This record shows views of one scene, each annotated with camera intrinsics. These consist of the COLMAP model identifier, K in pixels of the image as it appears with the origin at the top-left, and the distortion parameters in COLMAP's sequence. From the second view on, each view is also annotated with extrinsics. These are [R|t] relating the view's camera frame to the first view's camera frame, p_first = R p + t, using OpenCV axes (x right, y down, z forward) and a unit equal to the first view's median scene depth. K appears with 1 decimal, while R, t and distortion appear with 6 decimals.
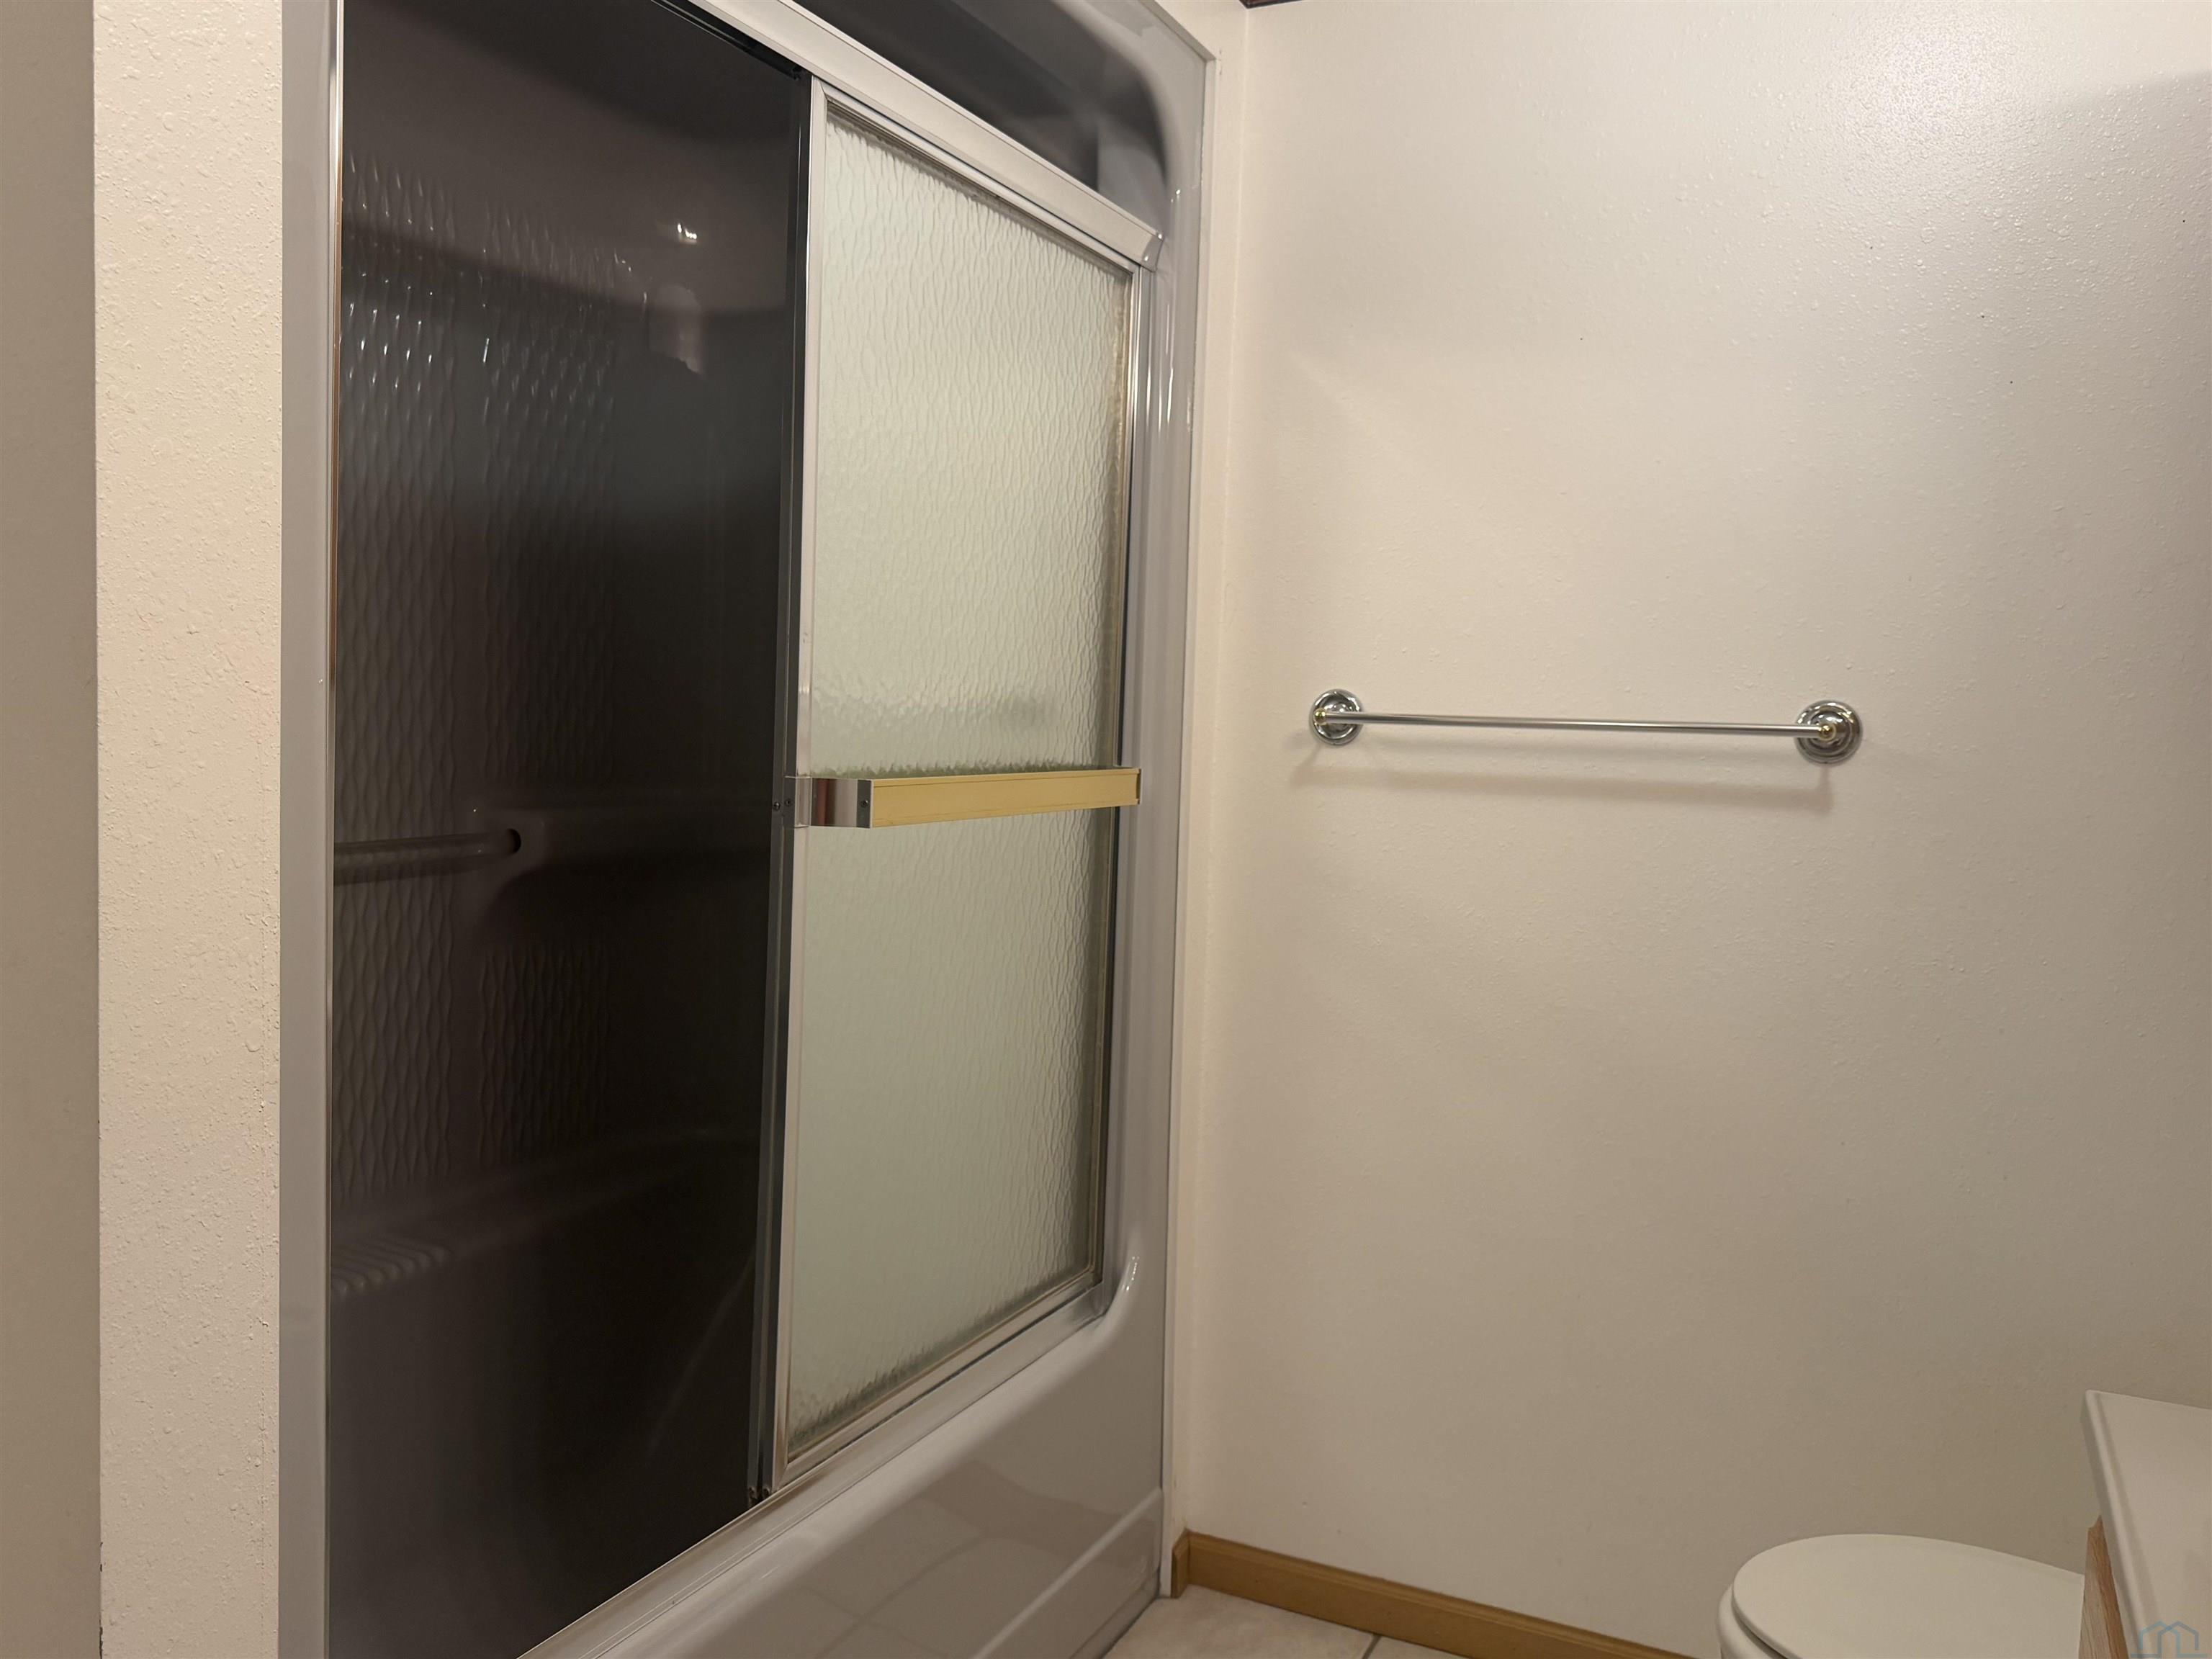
lens RADIAL K [[1766.9, 0, 1098.6], [0, 1766.9, 835.3], [0, 0, 1]] dist [0.091131, -0.030863]
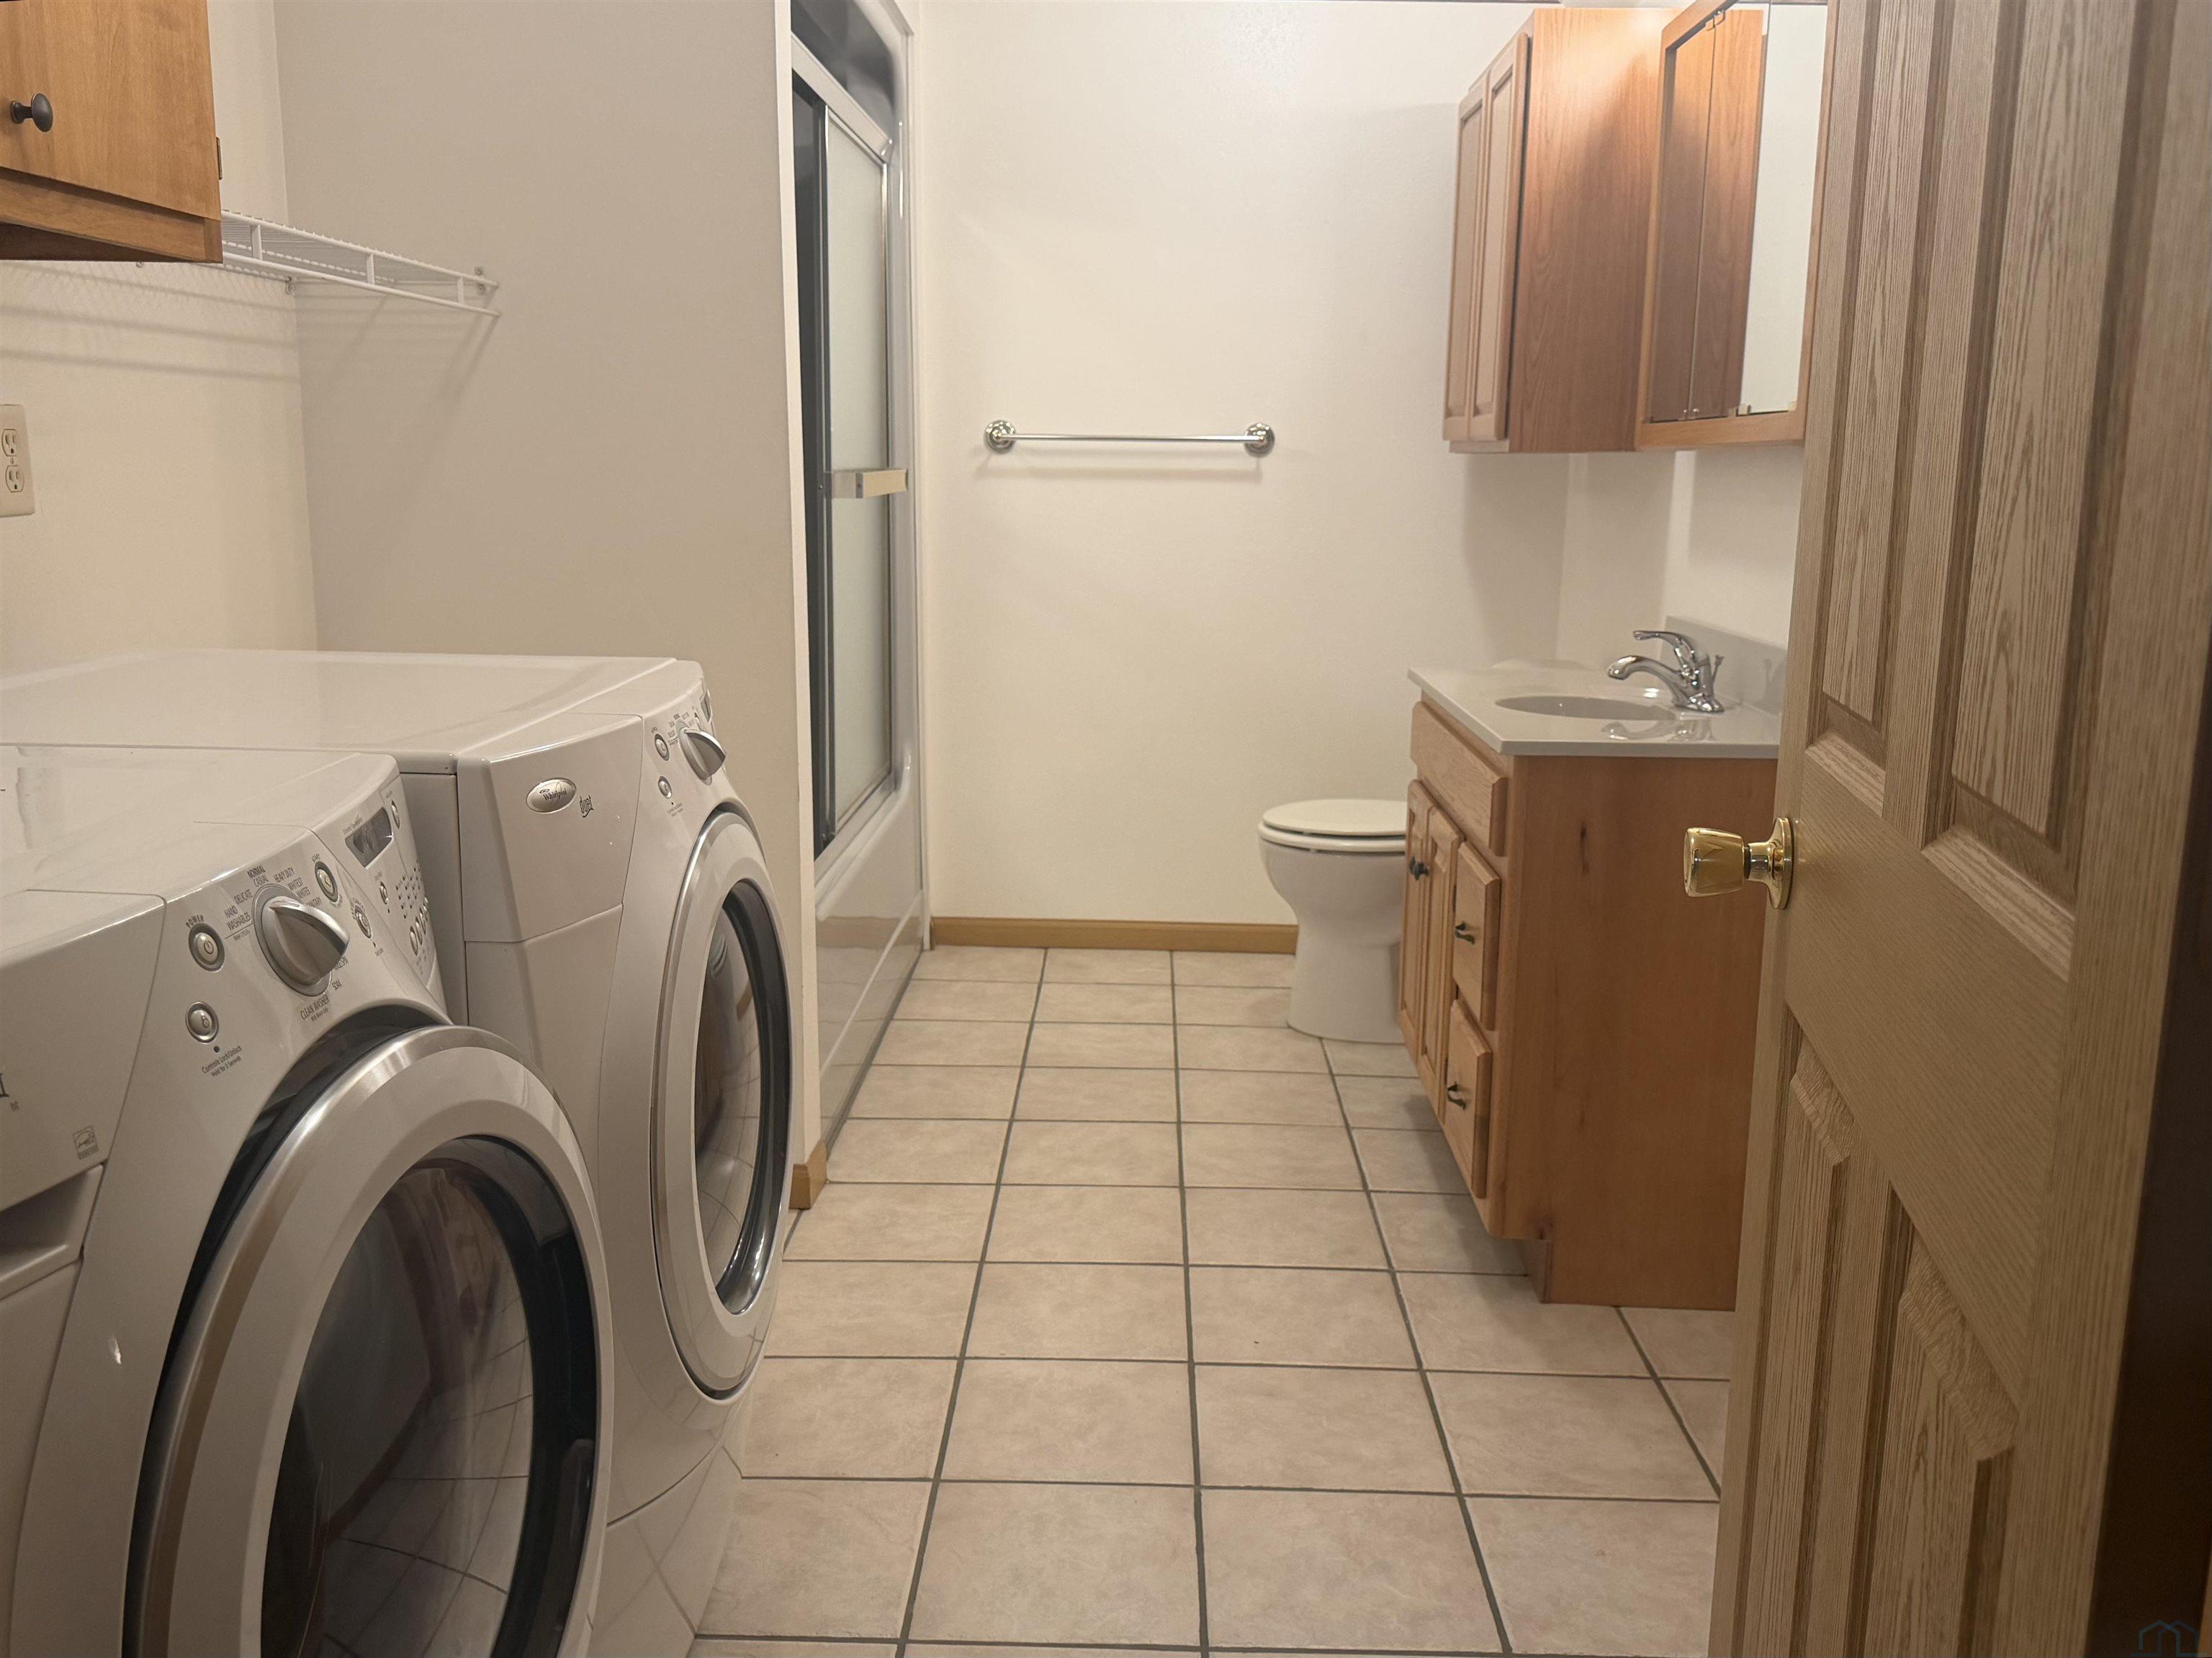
lens RADIAL K [[1766.8, 0, 1112.1], [0, 1766.8, 825.2], [0, 0, 1]] dist [0.091131, -0.030863]
pose [[0.917210, -0.105312, 0.384233, -0.474282], [0.047991, 0.986613, 0.155856, 0.042728], [-0.395503, -0.124513, 0.909986, -0.670702]]
